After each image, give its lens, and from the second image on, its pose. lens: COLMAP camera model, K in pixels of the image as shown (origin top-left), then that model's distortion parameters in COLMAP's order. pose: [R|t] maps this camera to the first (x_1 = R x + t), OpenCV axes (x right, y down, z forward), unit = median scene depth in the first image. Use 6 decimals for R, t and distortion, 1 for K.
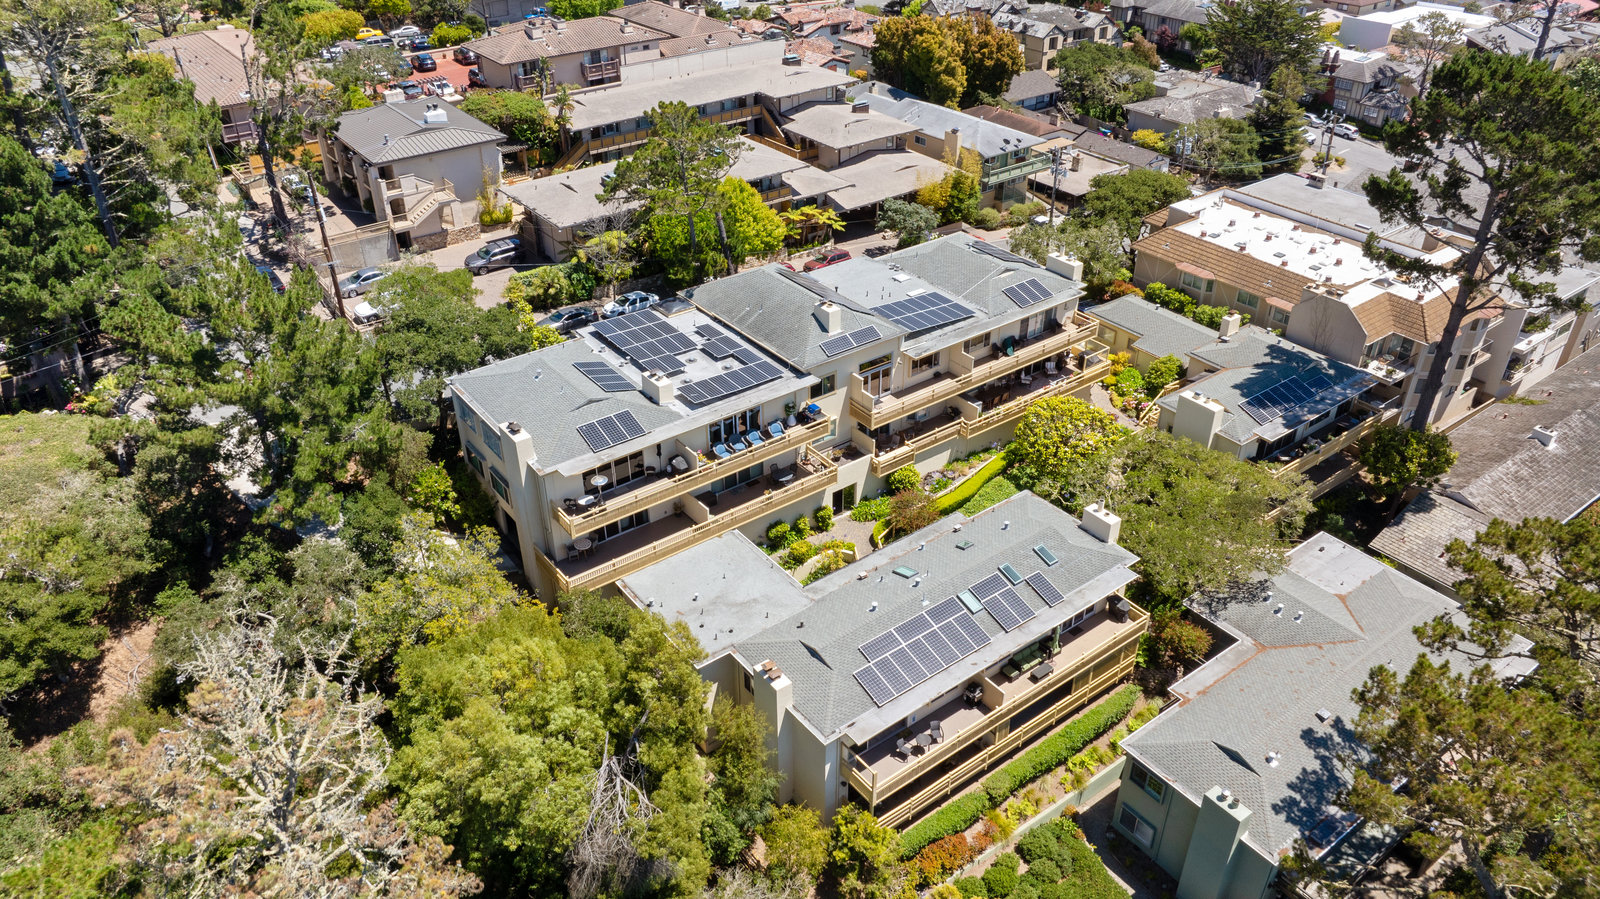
lens RADIAL K [[1123.1, 0, 800.2], [0, 1123.1, 449.2], [0, 0, 1]] dist [-0.033932, 0.002182]
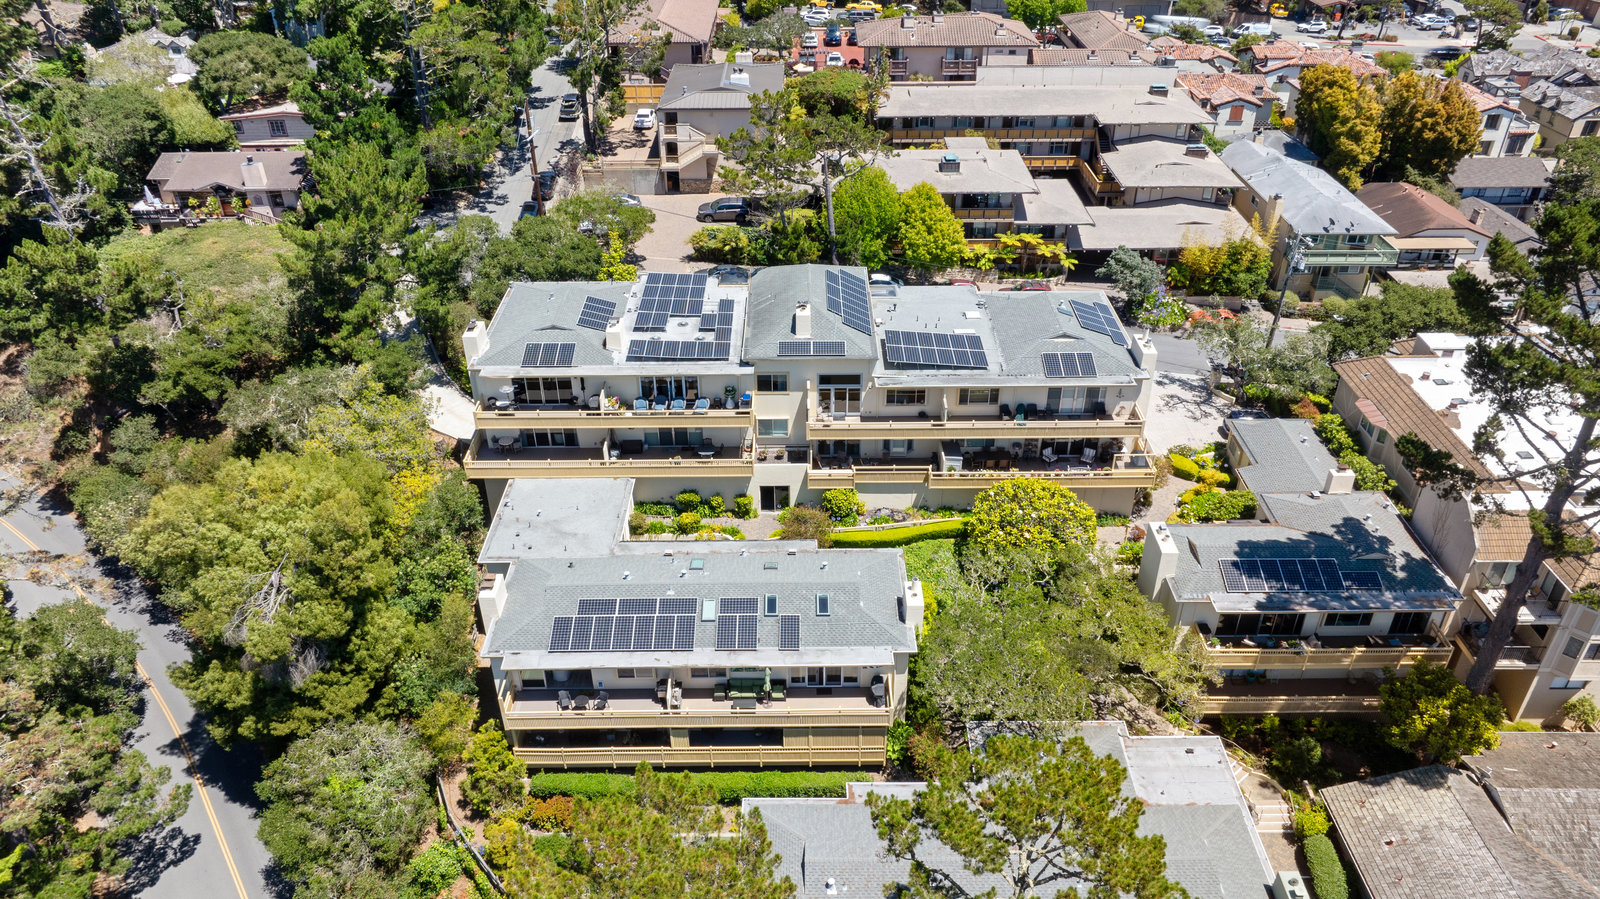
lens RADIAL K [[1123.1, 0, 799.4], [0, 1123.1, 450.1], [0, 0, 1]] dist [-0.033932, 0.002182]
pose [[0.799793, 0.323290, -0.505781, 0.429439], [-0.320627, 0.942393, 0.095360, -0.076773], [0.507473, 0.085898, 0.857375, 0.102653]]
